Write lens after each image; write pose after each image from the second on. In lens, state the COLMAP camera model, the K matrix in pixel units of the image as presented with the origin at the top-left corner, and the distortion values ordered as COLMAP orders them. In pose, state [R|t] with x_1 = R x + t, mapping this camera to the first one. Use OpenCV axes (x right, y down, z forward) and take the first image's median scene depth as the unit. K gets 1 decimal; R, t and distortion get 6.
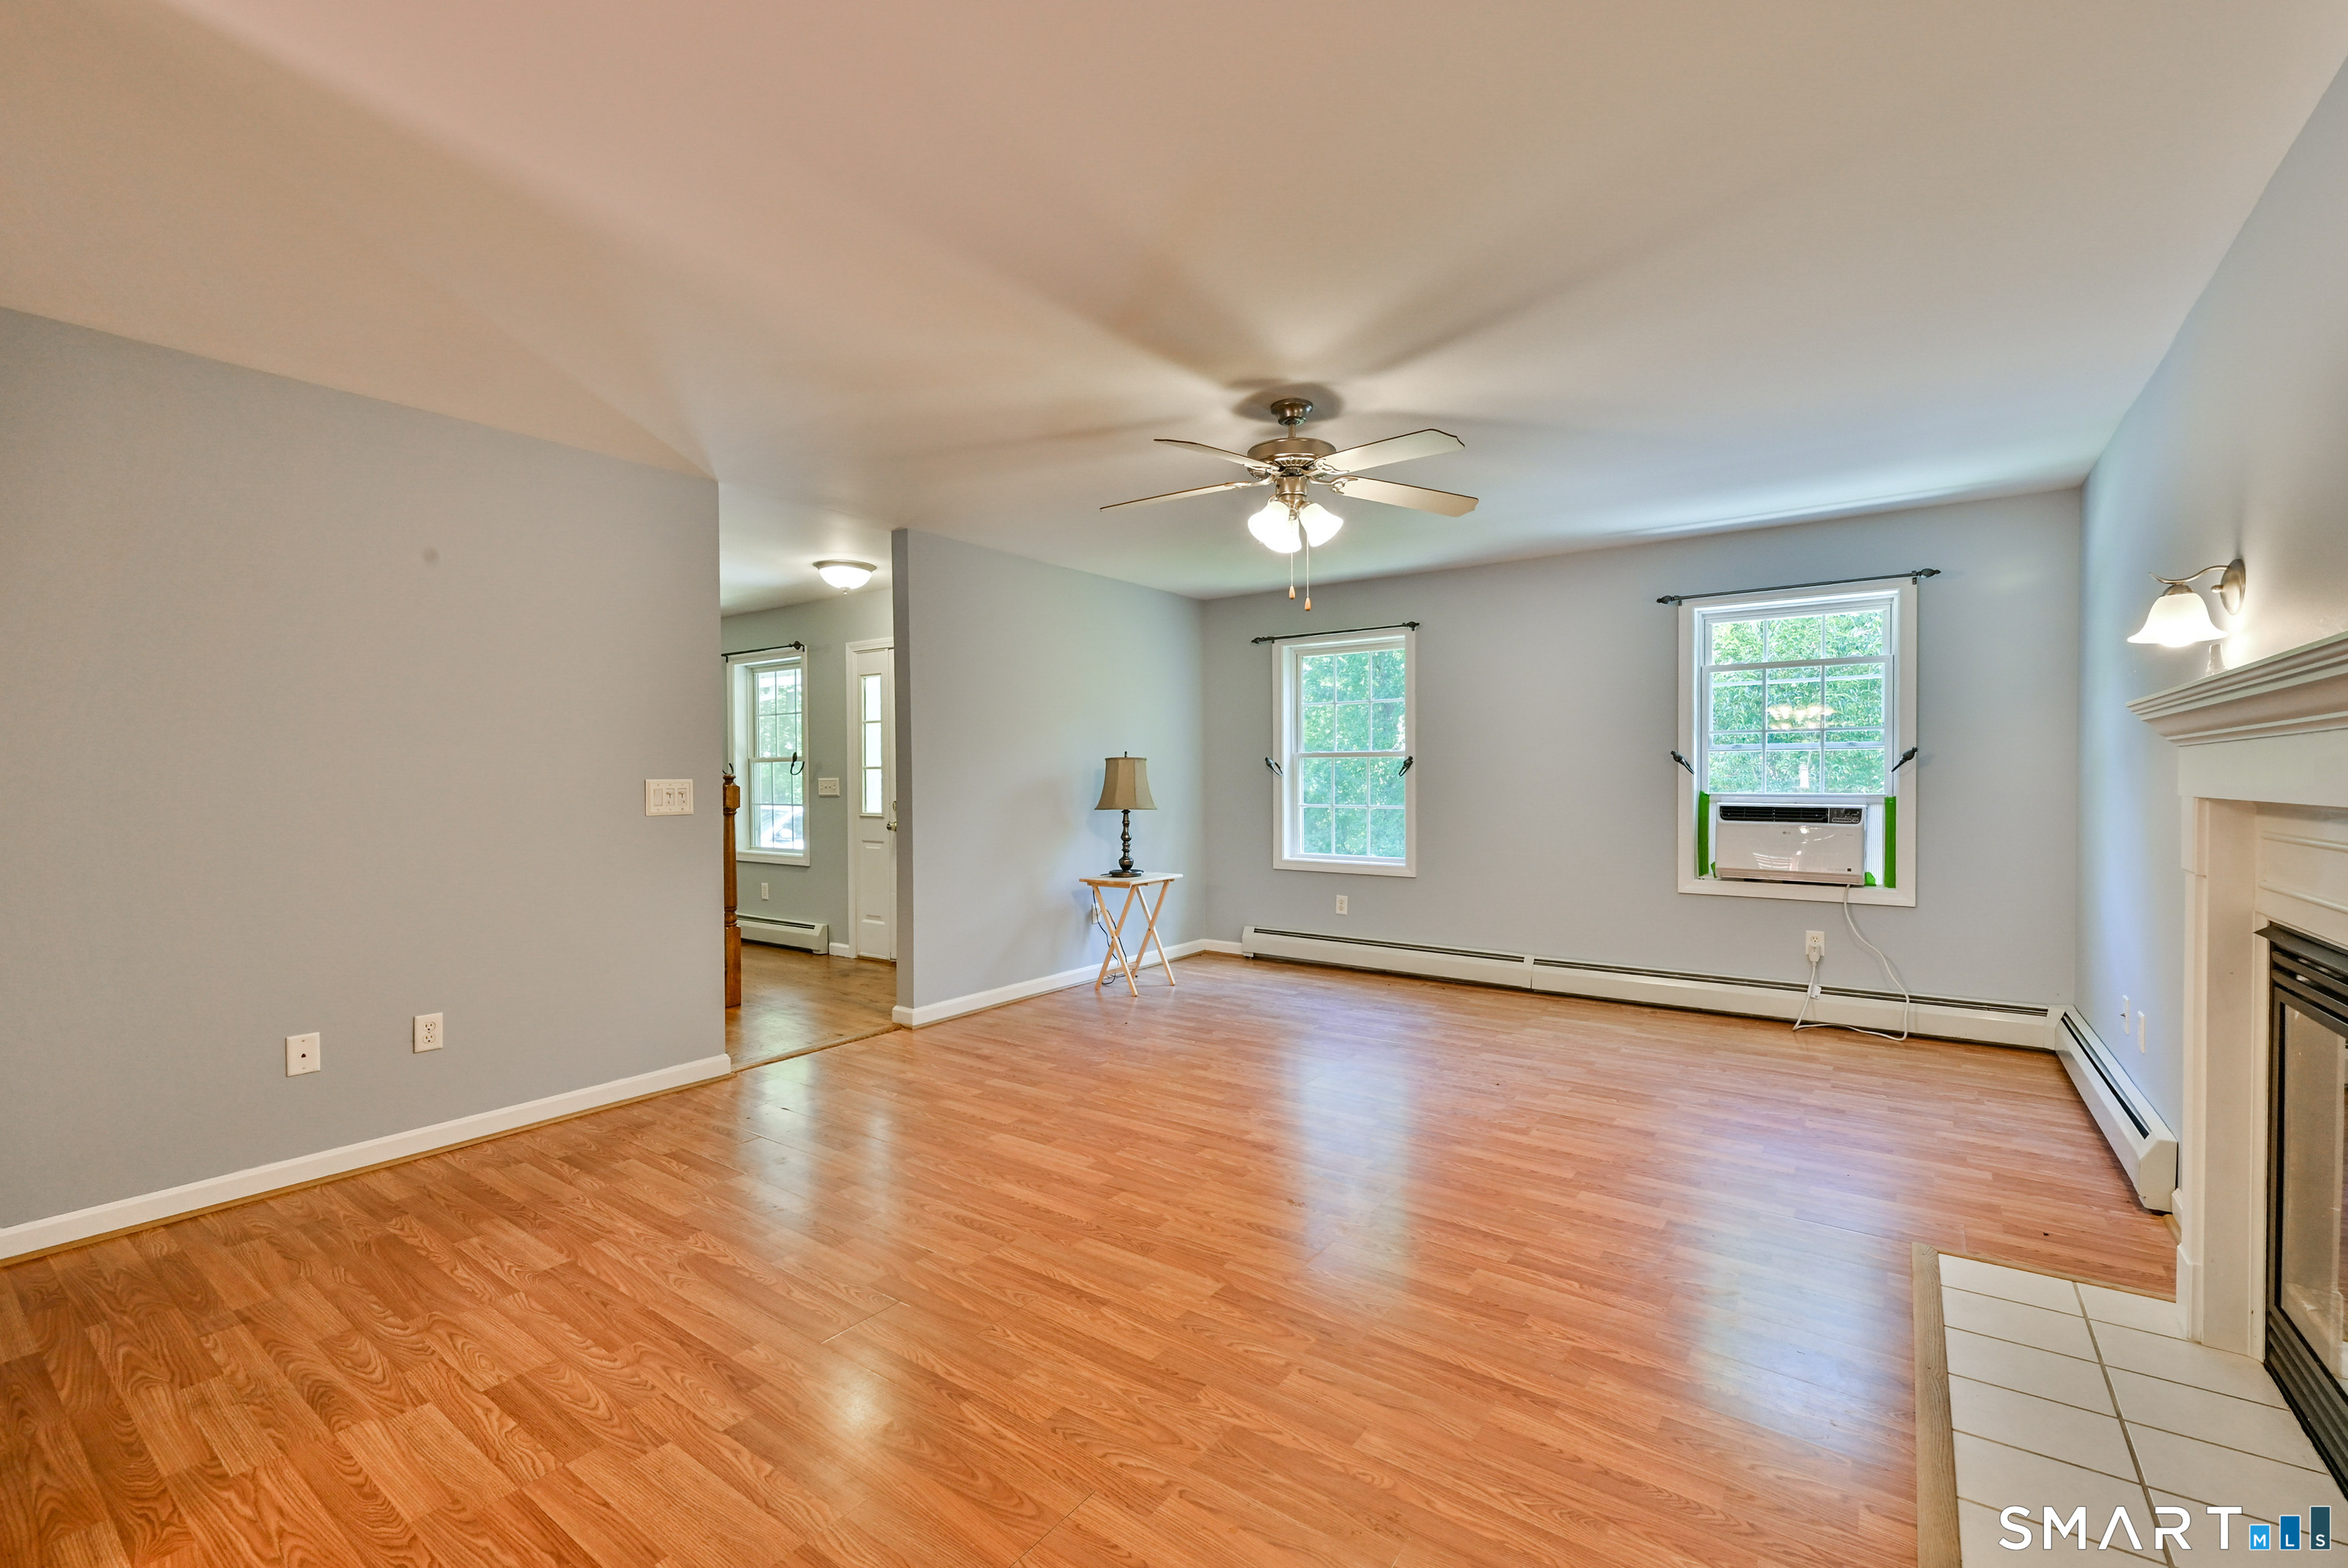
lens RADIAL K [[902.5, 0, 1139.7], [0, 902.5, 791.0], [0, 0, 1]] dist [-0.001887, -0.000002]
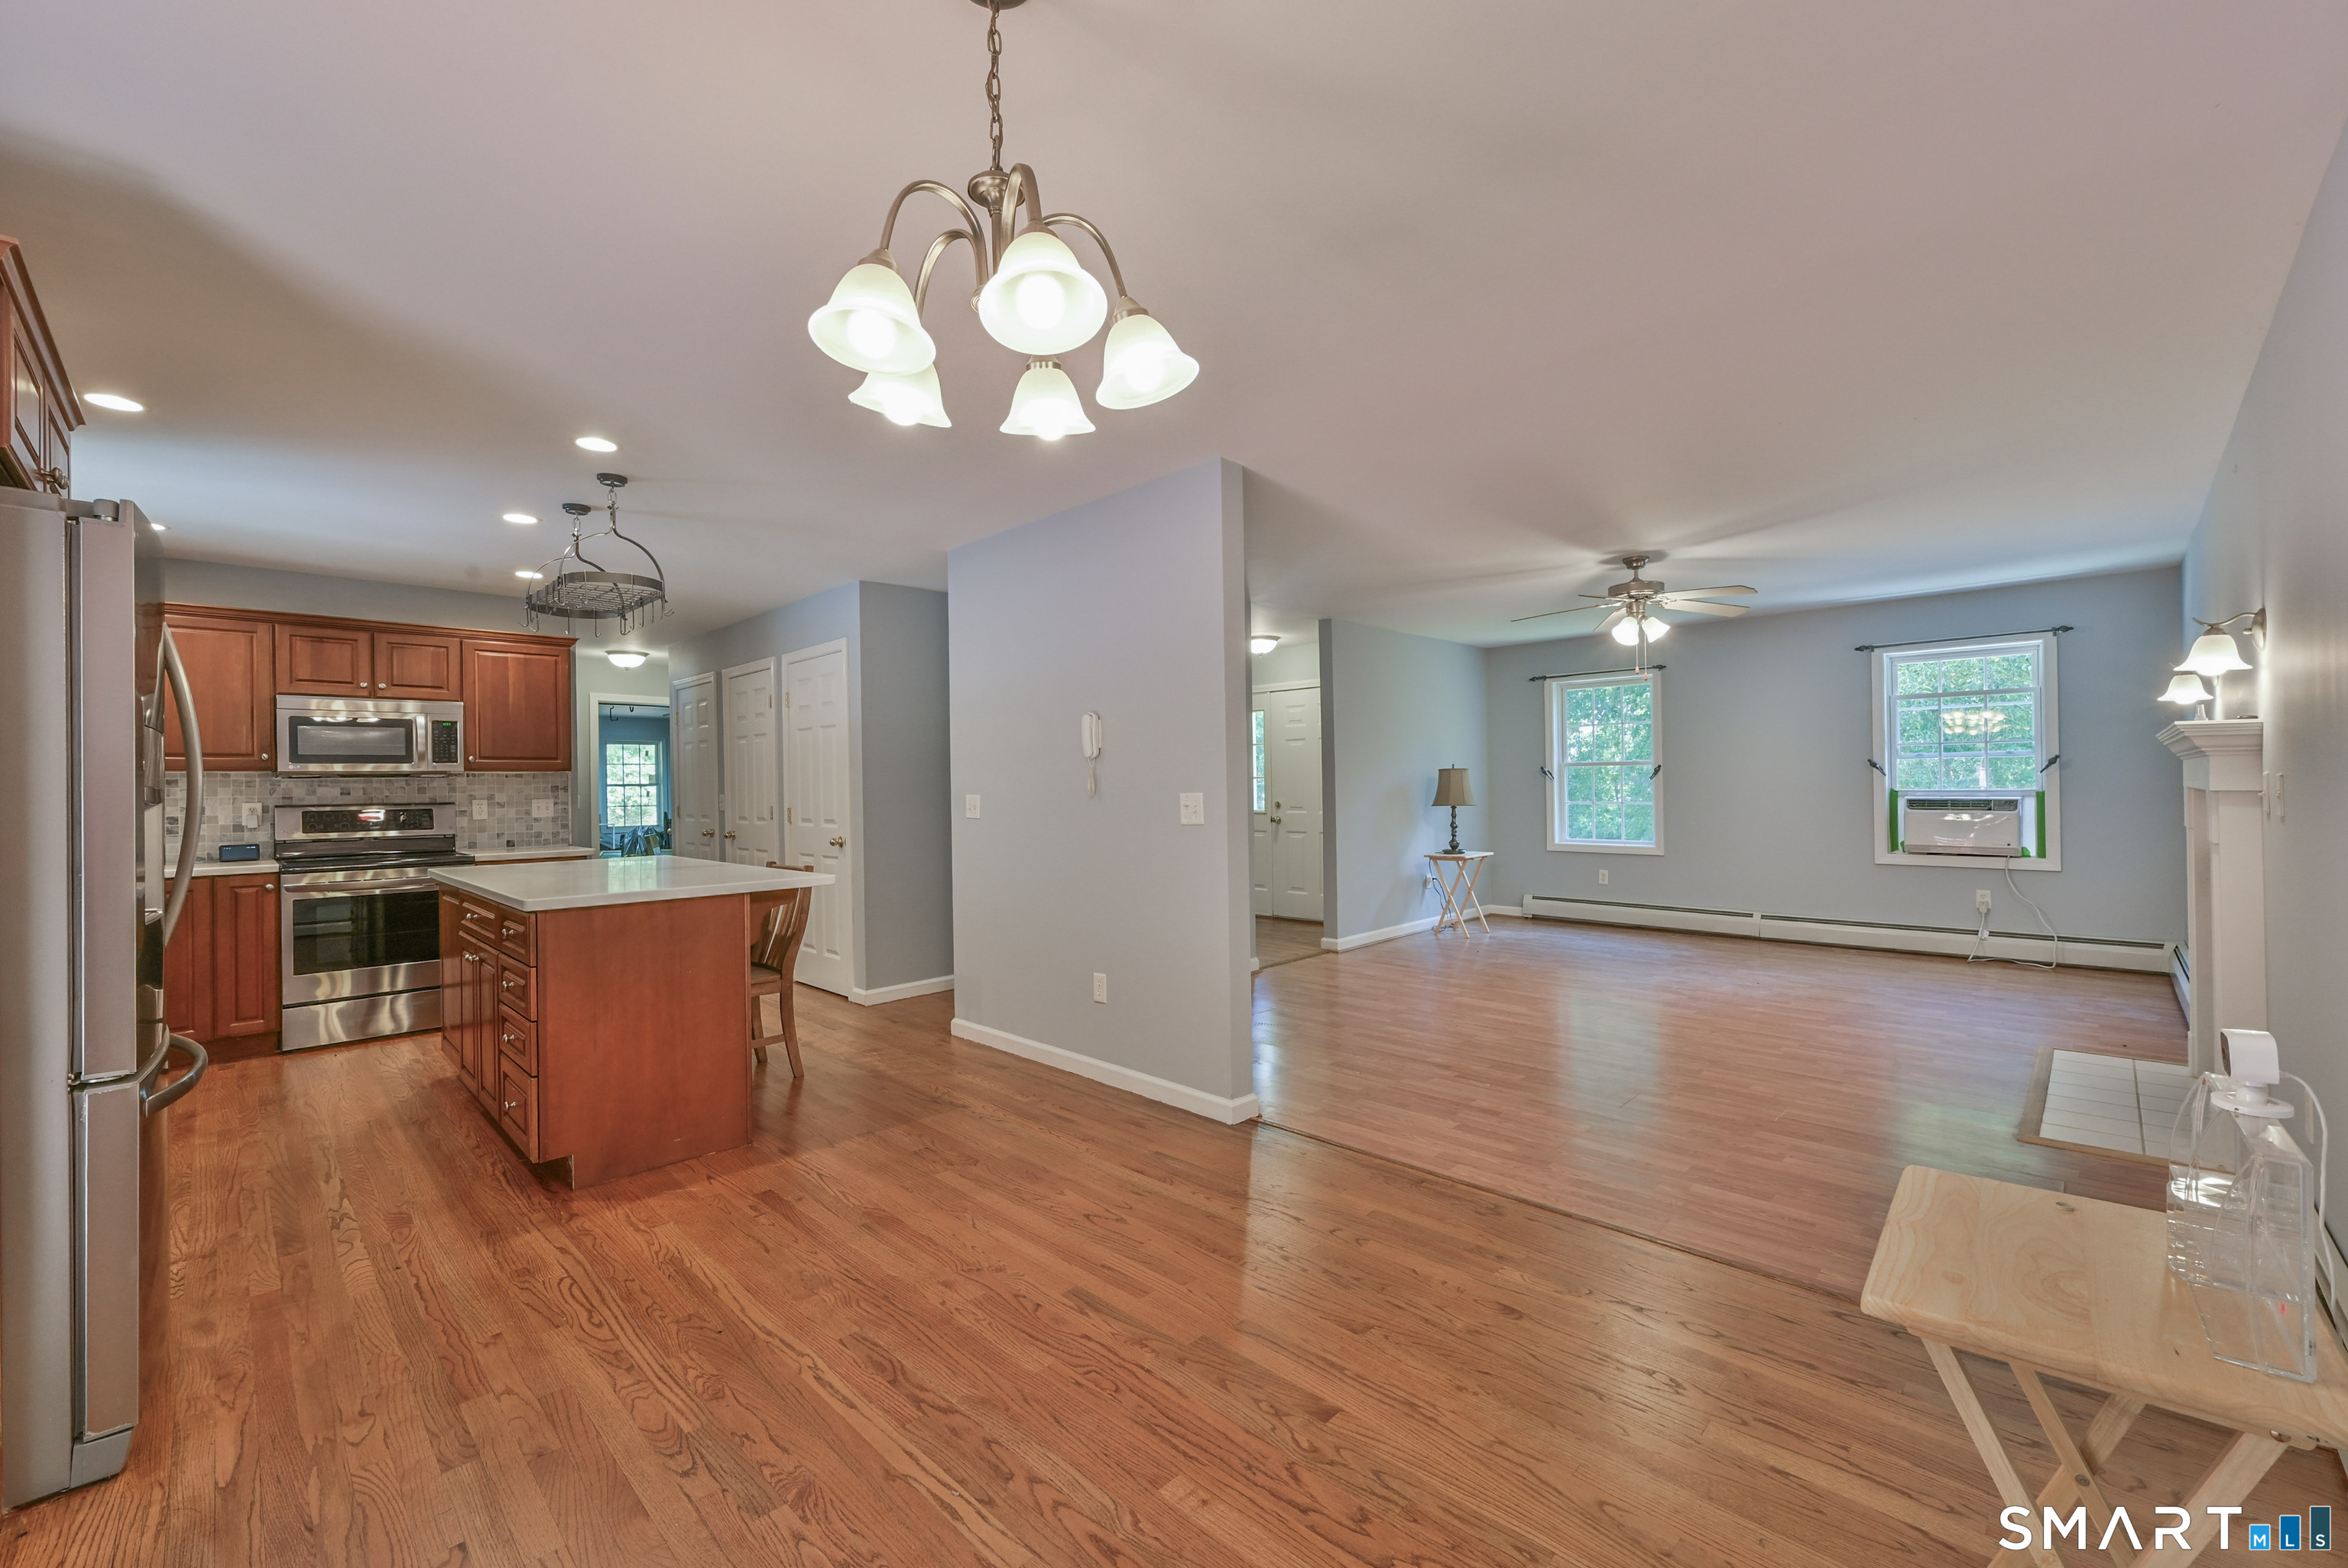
lens RADIAL K [[934.1, 0, 1177.3], [0, 934.1, 784.2], [0, 0, 1]] dist [0.000582, 0.000011]
pose [[0.996943, -0.010566, -0.077417, -0.359950], [0.009504, 0.999856, -0.014066, 0.003931], [0.077554, 0.013288, 0.996900, -0.513075]]
